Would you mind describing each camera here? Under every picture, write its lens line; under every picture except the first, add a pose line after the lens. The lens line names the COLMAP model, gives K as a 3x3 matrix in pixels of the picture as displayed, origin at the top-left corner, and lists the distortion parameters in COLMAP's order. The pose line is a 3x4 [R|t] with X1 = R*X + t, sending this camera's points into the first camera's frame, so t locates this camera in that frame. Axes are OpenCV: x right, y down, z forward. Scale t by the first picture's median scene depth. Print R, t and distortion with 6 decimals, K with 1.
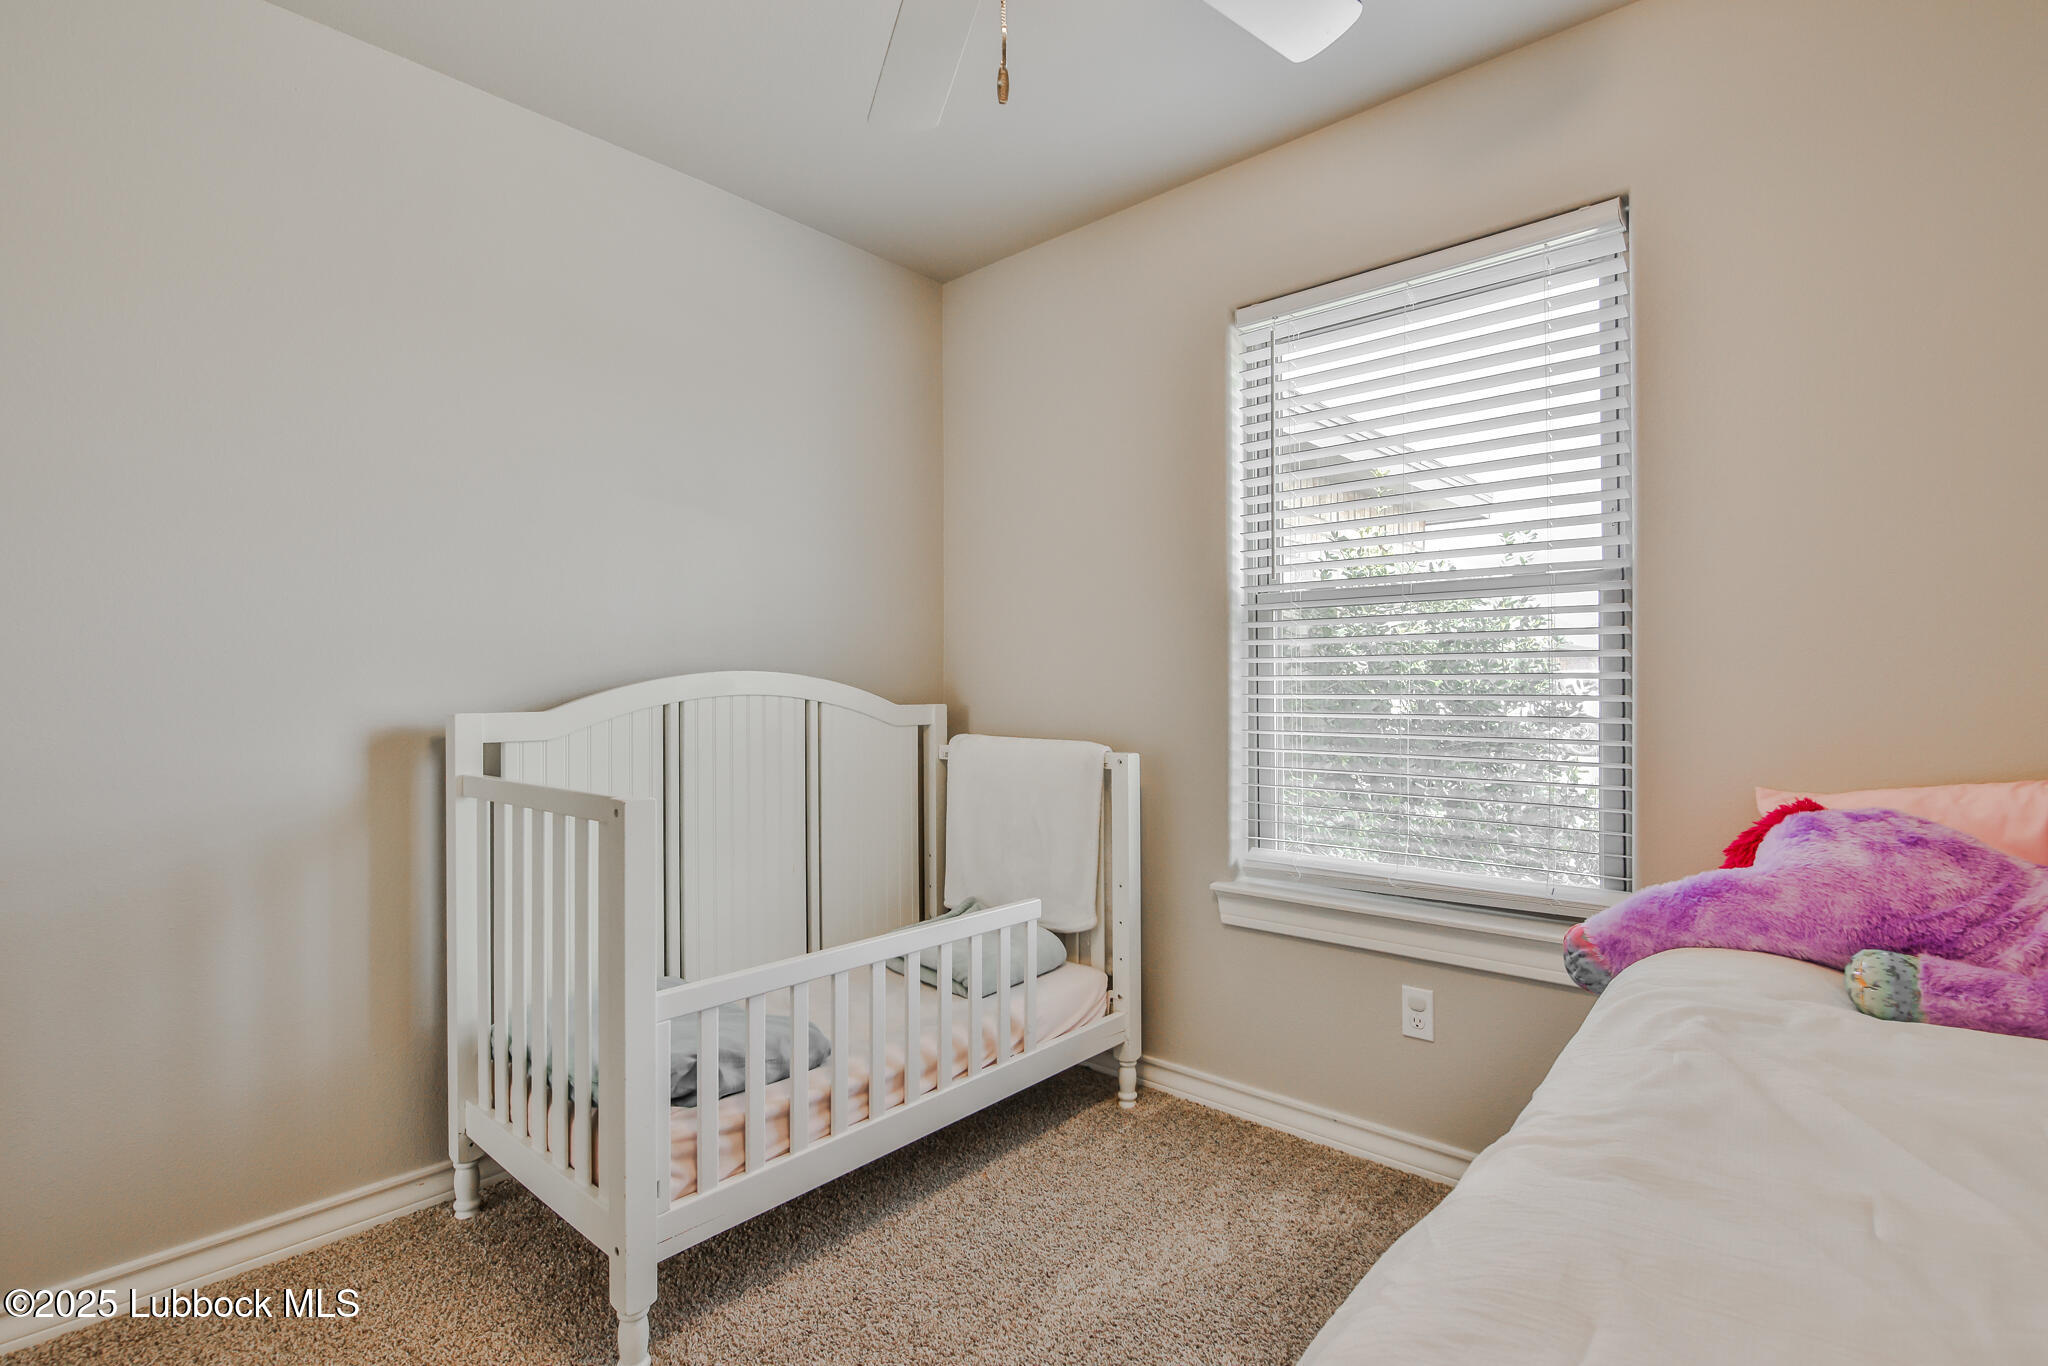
lens RADIAL K [[951.1, 0, 1023.8], [0, 951.1, 687.2], [0, 0, 1]] dist [-0.000904, -0.007650]
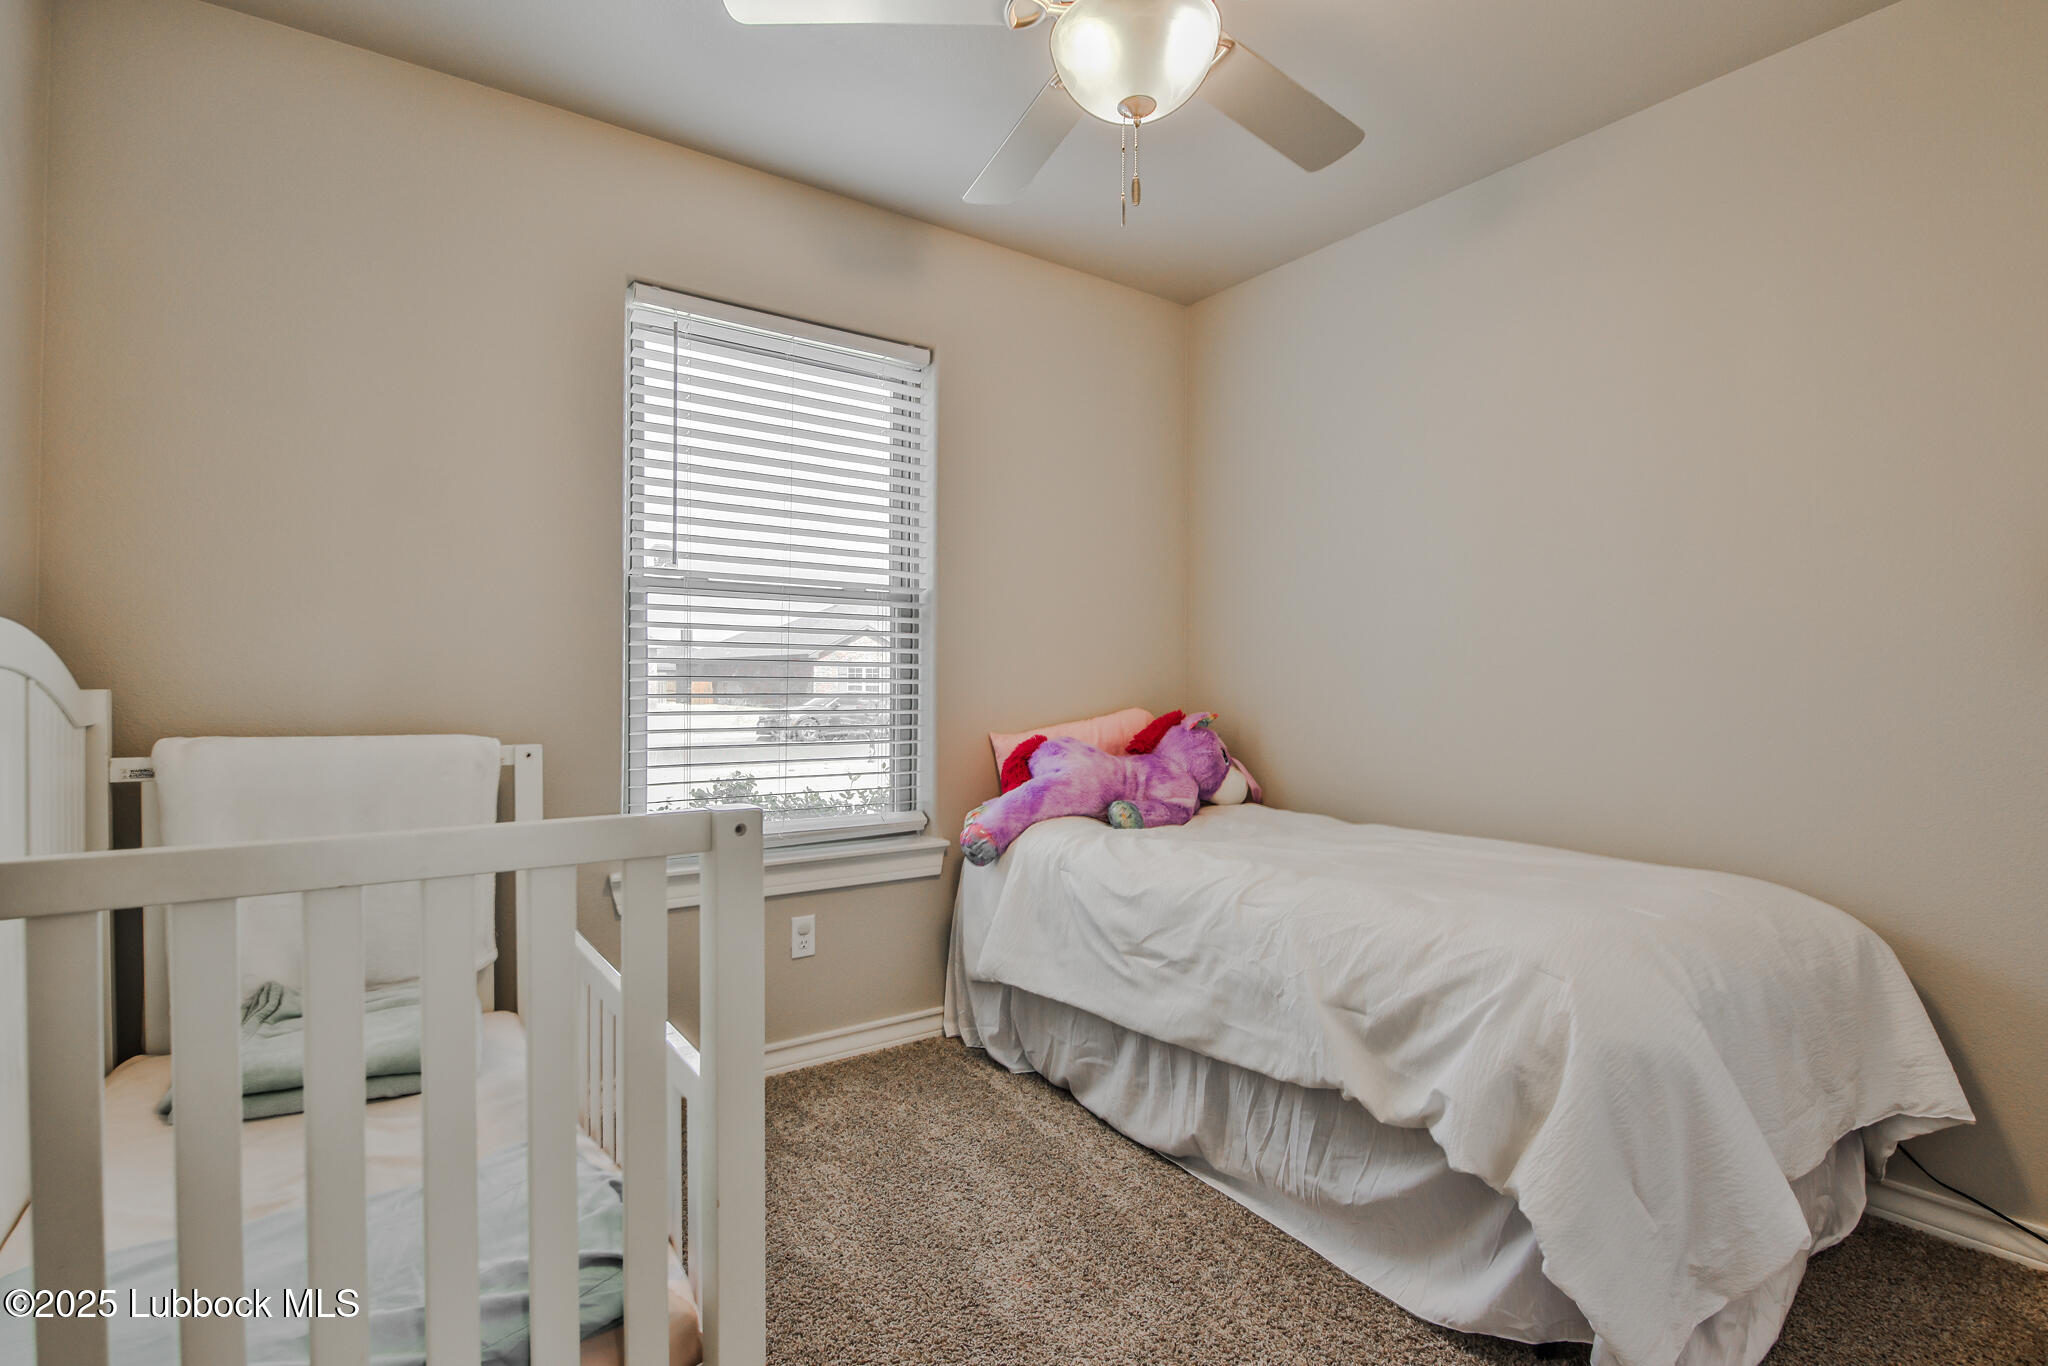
lens RADIAL K [[951.1, 0, 1023.8], [0, 951.1, 687.2], [0, 0, 1]] dist [-0.000904, -0.007650]
pose [[0.236300, 0.000782, 0.971680, -0.721433], [-0.005033, 0.999987, 0.000419, 0.017654], [-0.971667, -0.004989, 0.236301, 0.435636]]
